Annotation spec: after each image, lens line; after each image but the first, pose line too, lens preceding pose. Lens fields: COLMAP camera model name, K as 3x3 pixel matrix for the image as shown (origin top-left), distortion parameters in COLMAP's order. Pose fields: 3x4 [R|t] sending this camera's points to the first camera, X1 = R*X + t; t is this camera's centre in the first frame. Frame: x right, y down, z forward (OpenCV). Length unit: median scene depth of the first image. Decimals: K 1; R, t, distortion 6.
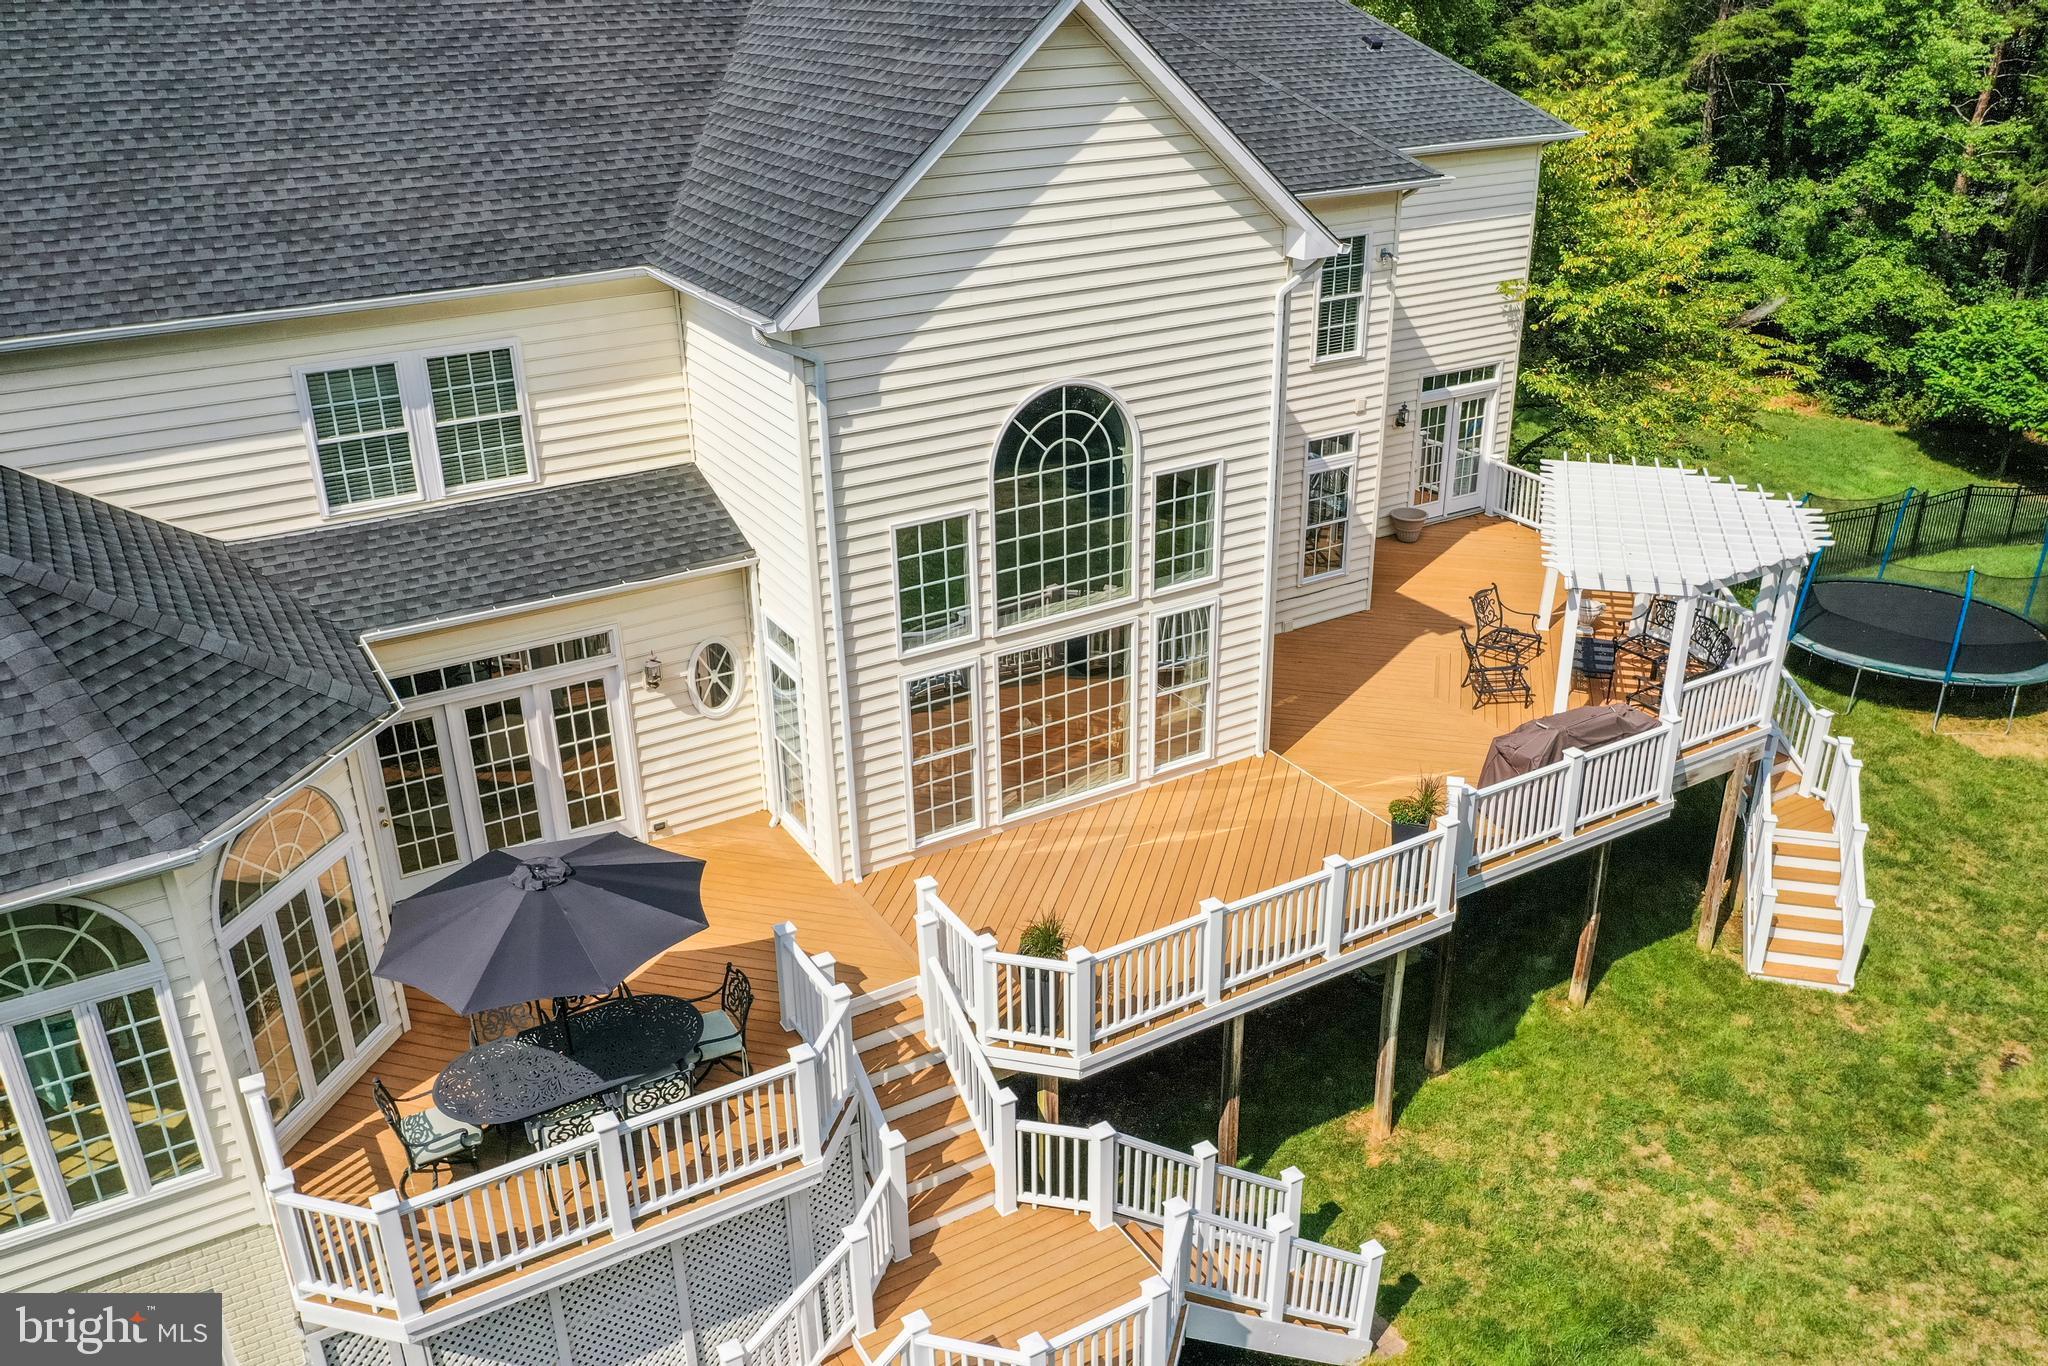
lens RADIAL K [[1627.0, 0, 1024.0], [0, 1627.0, 683.0], [0, 0, 1]] dist [-0.005844, -0.003469]
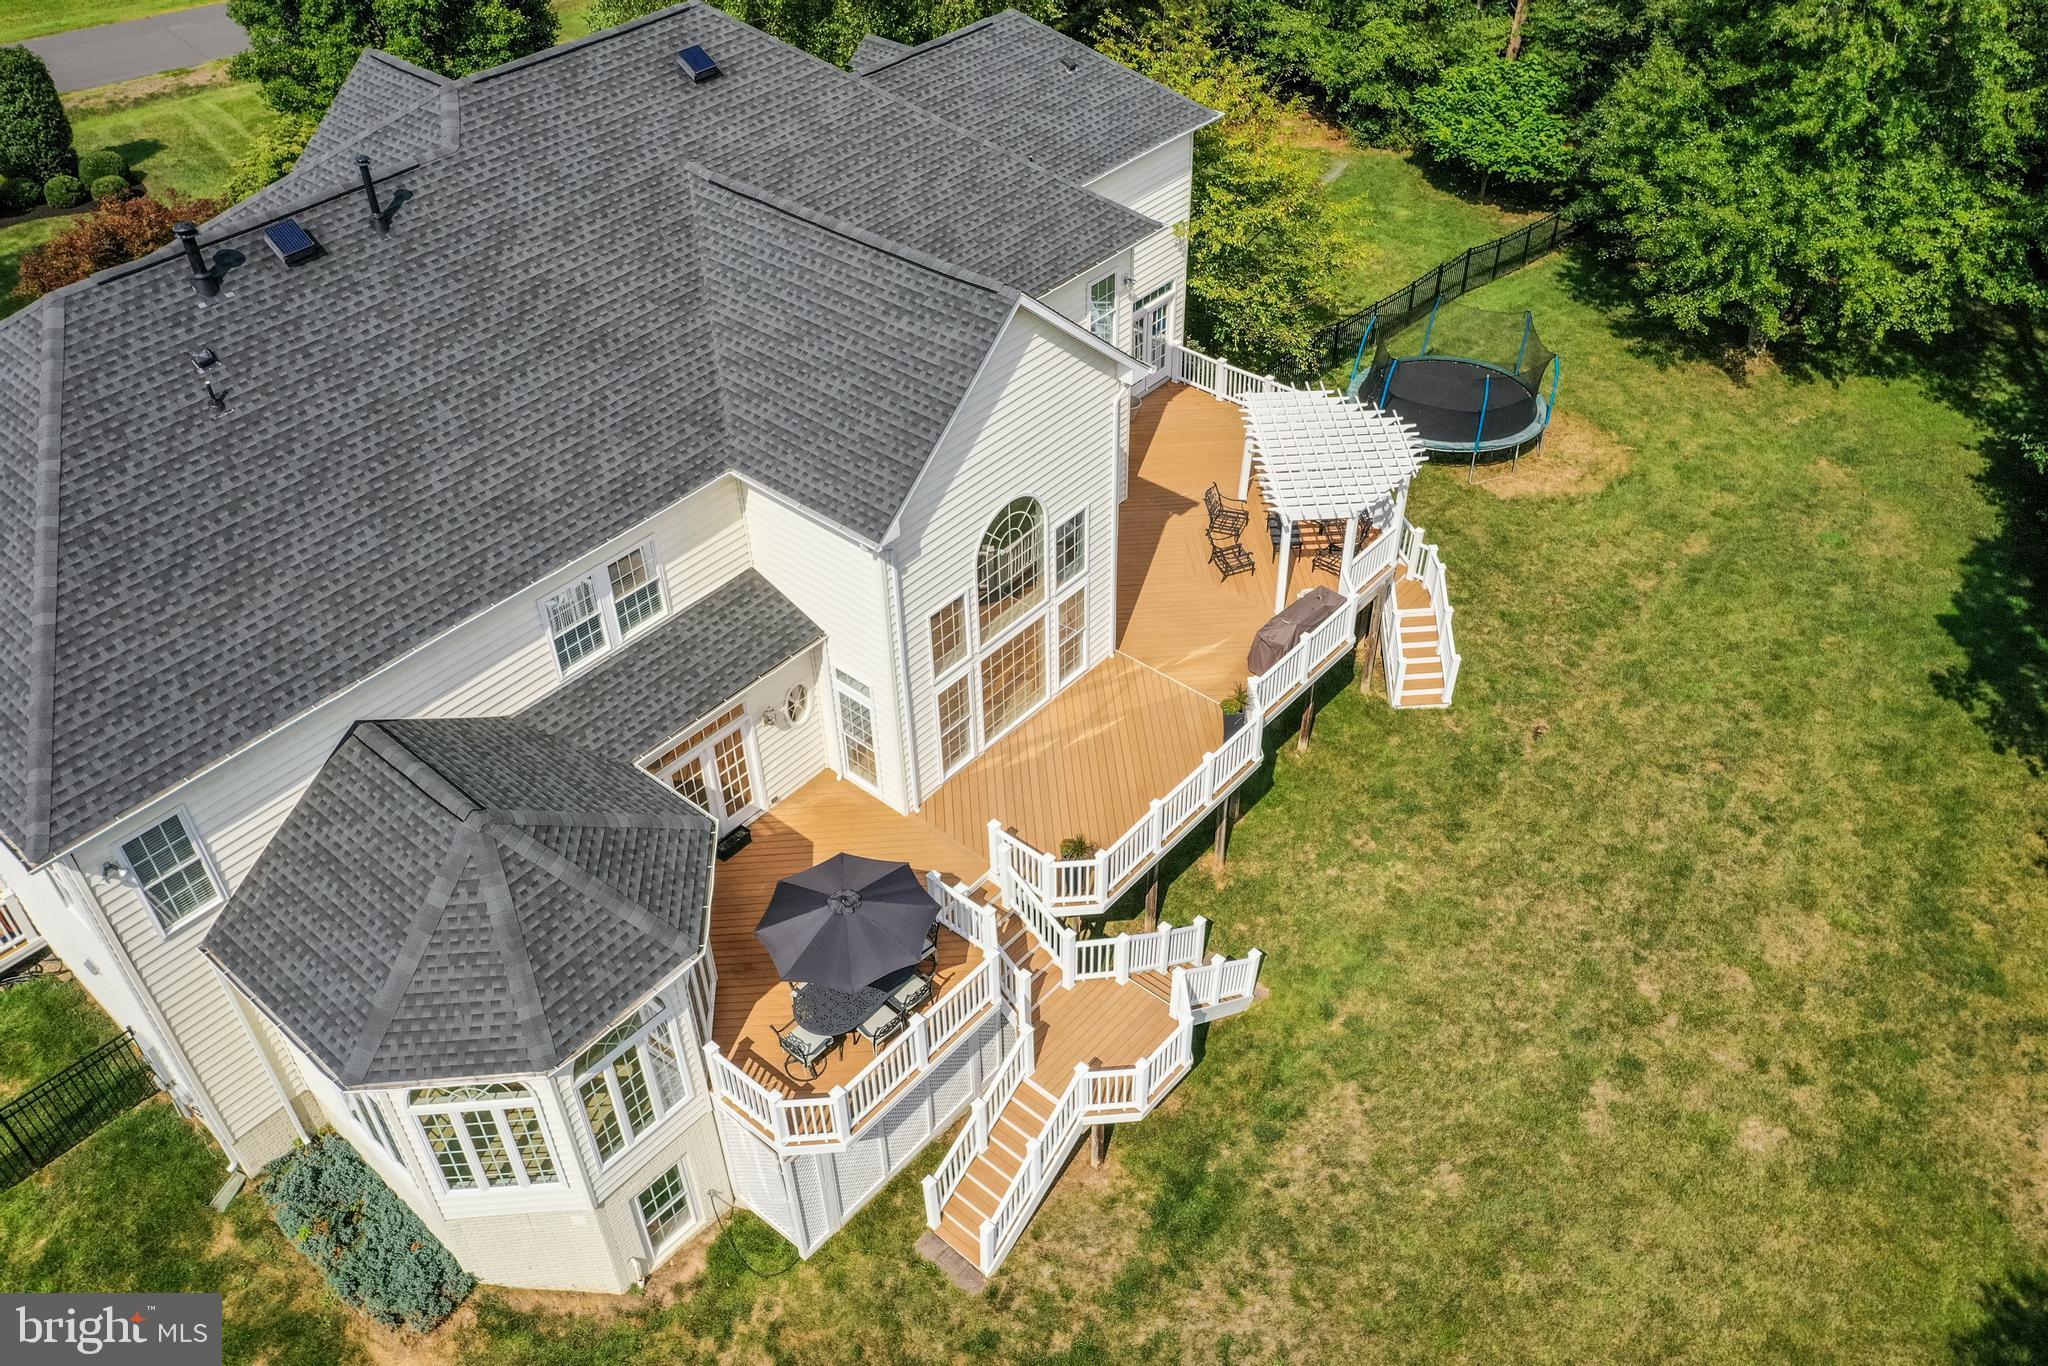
lens RADIAL K [[1627.0, 0, 1024.0], [0, 1627.0, 683.0], [0, 0, 1]] dist [-0.005844, -0.003469]
pose [[0.947415, -0.209156, 0.242197, -0.365052], [0.137010, 0.949086, 0.283662, -0.441126], [-0.289195, -0.235562, 0.927834, -0.498485]]
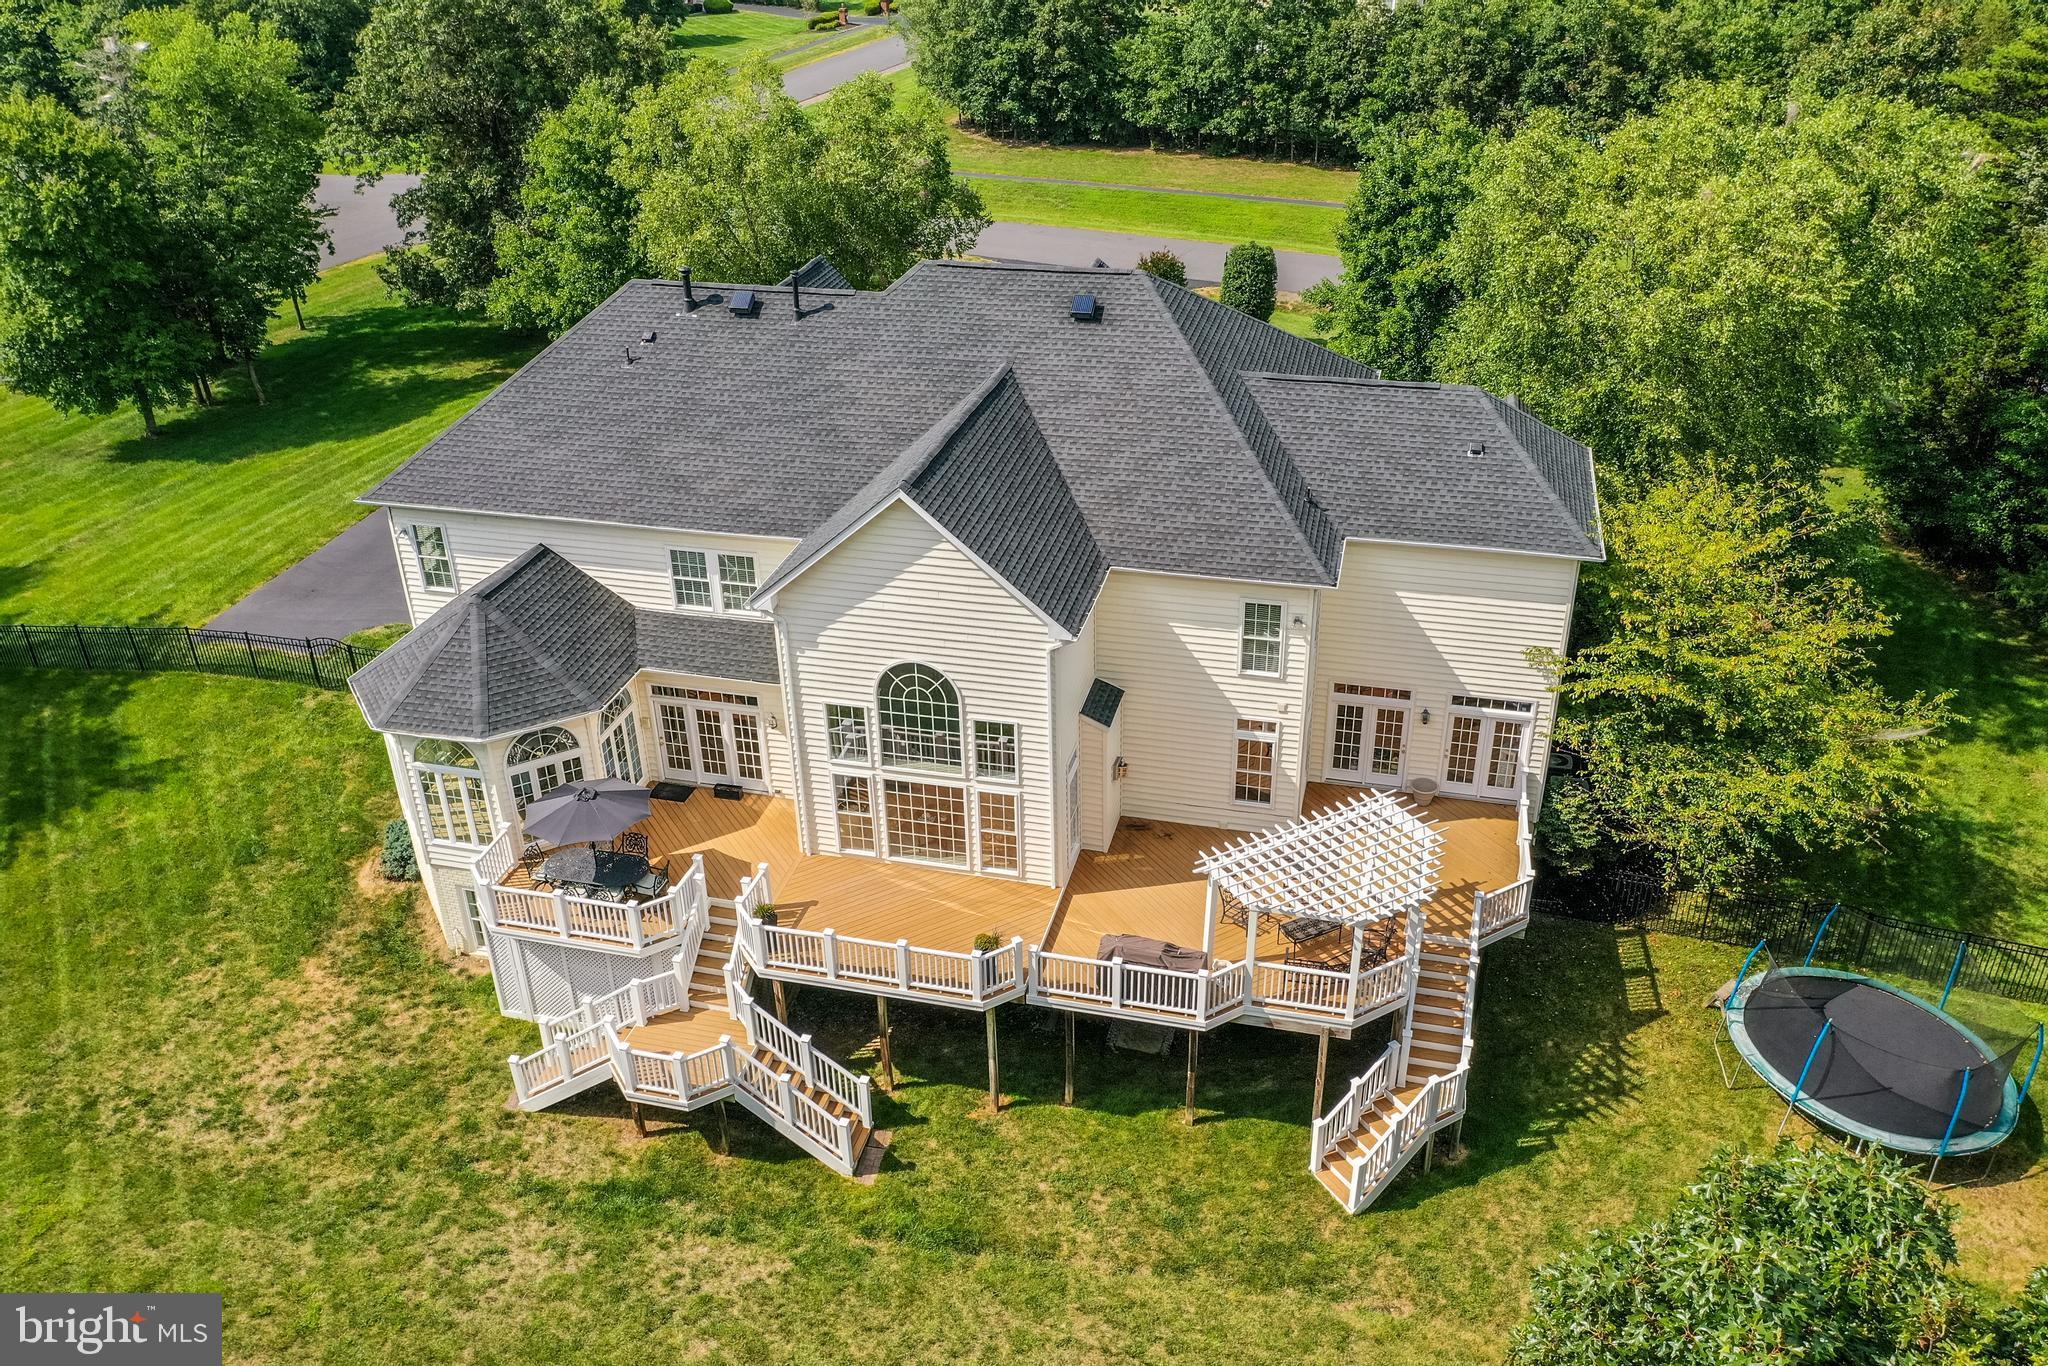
lens RADIAL K [[1613.7, 0, 1024.0], [0, 1613.7, 683.0], [0, 0, 1]] dist [0.001278, -0.002437]
pose [[0.706760, 0.344458, -0.617931, 1.243831], [-0.287692, 0.937914, 0.193779, -0.540520], [0.646315, 0.040819, 0.761978, -0.358942]]
